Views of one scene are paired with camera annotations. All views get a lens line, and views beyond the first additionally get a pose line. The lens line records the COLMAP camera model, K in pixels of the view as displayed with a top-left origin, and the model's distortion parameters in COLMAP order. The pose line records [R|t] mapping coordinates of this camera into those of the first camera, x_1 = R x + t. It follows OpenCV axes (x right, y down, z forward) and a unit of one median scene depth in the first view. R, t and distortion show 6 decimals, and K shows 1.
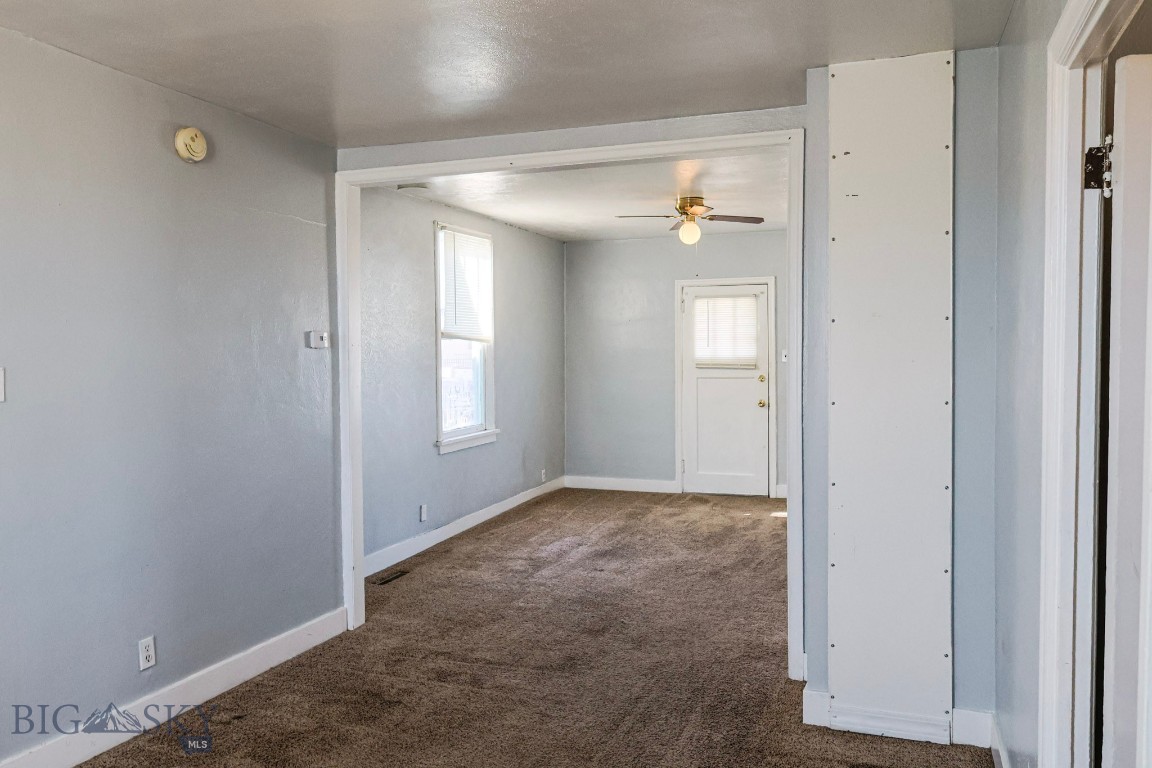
lens RADIAL K [[907.0, 0, 579.7], [0, 907.0, 381.1], [0, 0, 1]] dist [-0.000535, 0.006624]
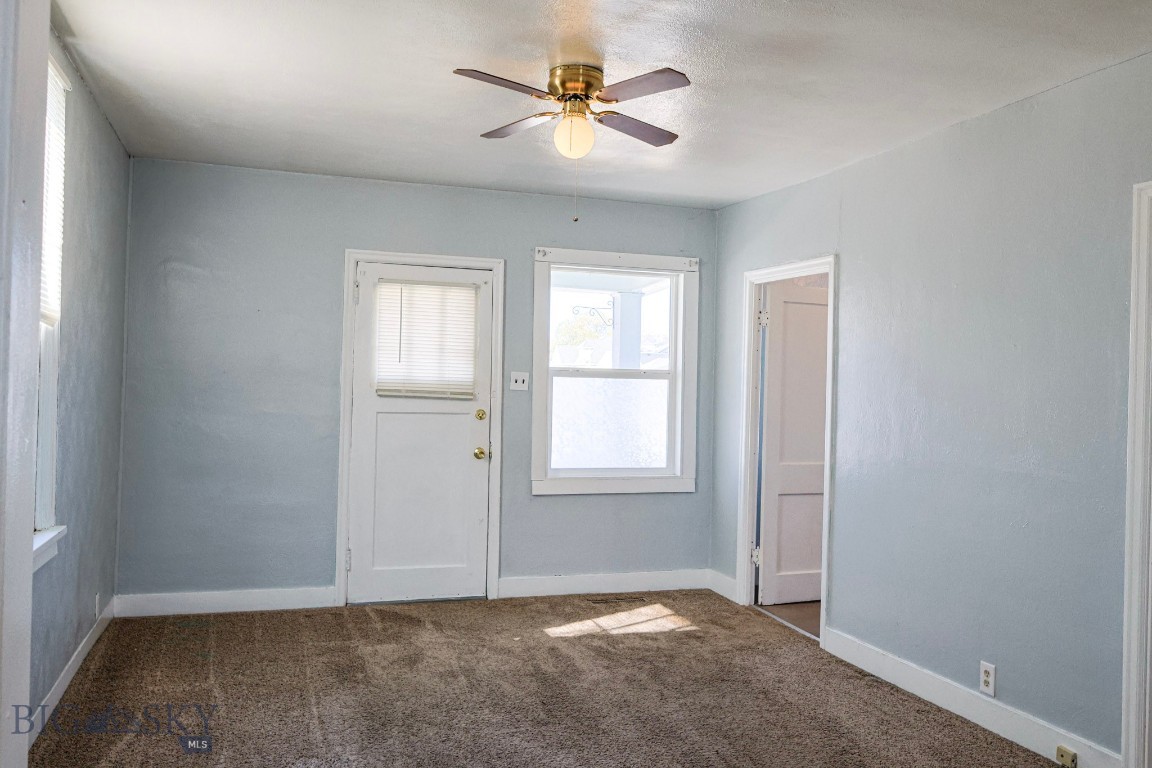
lens RADIAL K [[918.9, 0, 572.1], [0, 918.9, 384.5], [0, 0, 1]] dist [0.010333, 0.001351]
pose [[0.785028, 0.031363, 0.618666, -0.176288], [-0.009642, 0.999215, -0.038420, 0.000190], [-0.619385, 0.024195, 0.784714, 0.508119]]
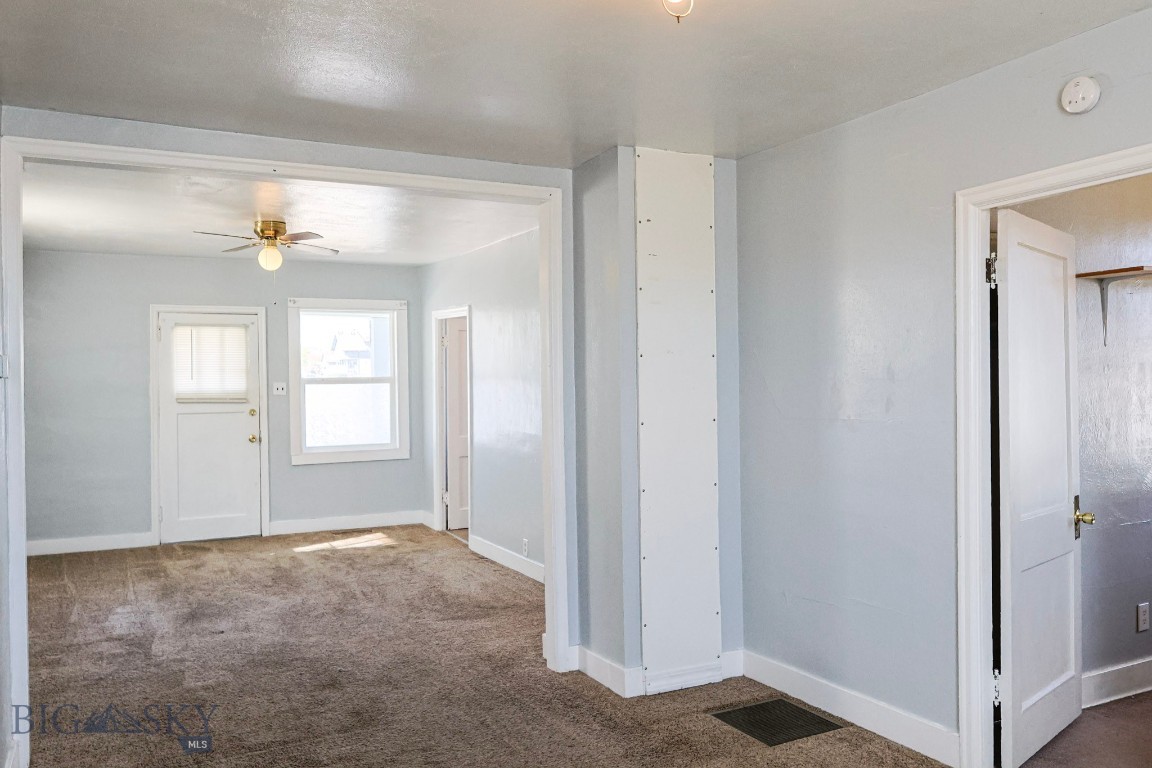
lens RADIAL K [[907.0, 0, 579.7], [0, 907.0, 381.1], [0, 0, 1]] dist [-0.000535, 0.006624]
pose [[0.676475, -0.001141, 0.736464, -0.309490], [0.029046, 0.999262, -0.025133, -0.002188], [-0.735892, 0.038393, 0.676009, 0.110785]]
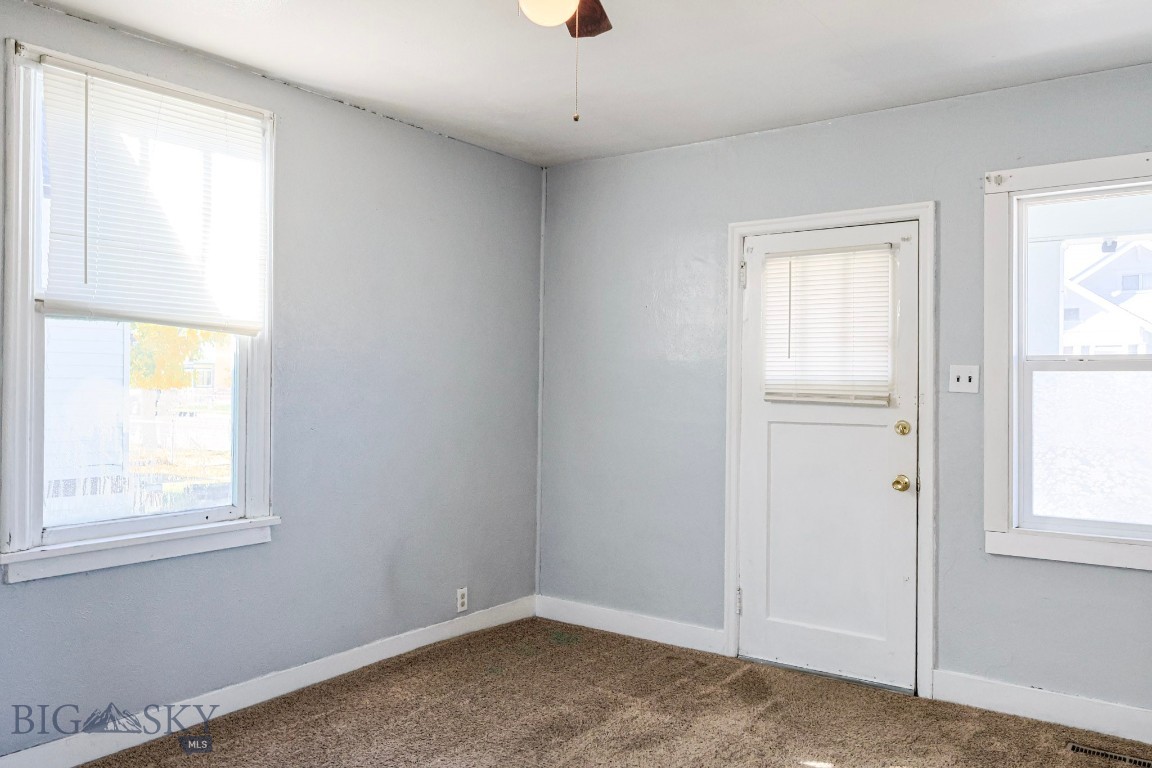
lens RADIAL K [[907.0, 0, 579.7], [0, 907.0, 381.1], [0, 0, 1]] dist [-0.000535, 0.006624]
pose [[0.957554, 0.018260, -0.287675, 0.201195], [-0.029827, 0.998911, -0.035876, -0.005812], [0.286707, 0.042934, 0.957056, 0.592820]]
